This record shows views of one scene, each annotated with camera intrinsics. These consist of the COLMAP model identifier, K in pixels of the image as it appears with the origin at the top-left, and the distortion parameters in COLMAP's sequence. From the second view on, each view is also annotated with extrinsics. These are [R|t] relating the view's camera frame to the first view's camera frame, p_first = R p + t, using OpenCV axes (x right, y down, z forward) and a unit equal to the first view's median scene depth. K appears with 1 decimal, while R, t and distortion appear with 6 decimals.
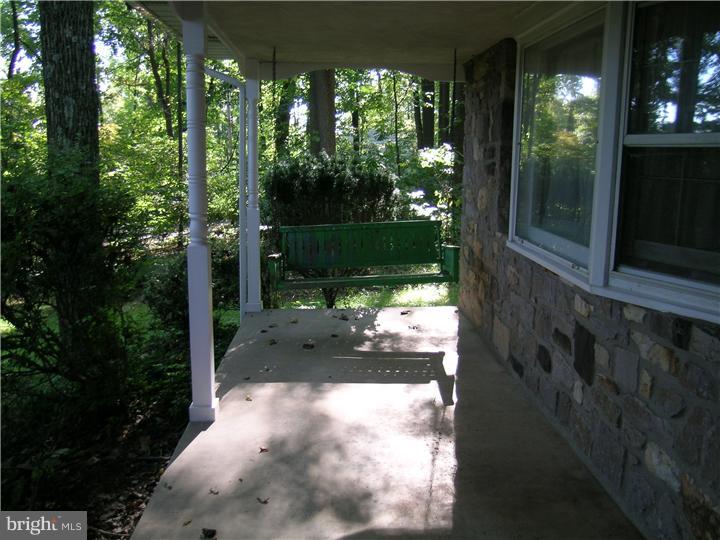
lens RADIAL K [[636.4, 0, 360.0], [0, 636.4, 270.0], [0, 0, 1]] dist [-0.072515, 0.010264]
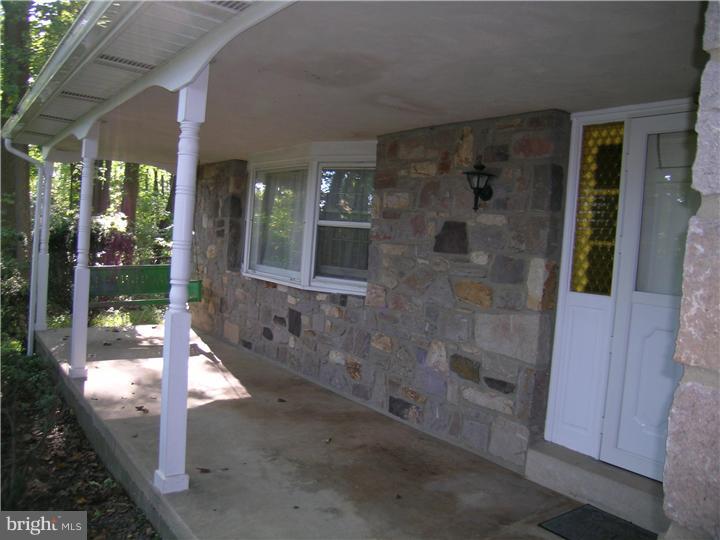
lens RADIAL K [[560.4, 0, 360.0], [0, 560.4, 270.0], [0, 0, 1]] dist [-0.090991, 0.011180]
pose [[0.827442, 0.020344, 0.561183, -0.457123], [0.037577, 0.995098, -0.091480, 0.124573], [-0.560292, 0.096782, 0.822621, -0.592947]]
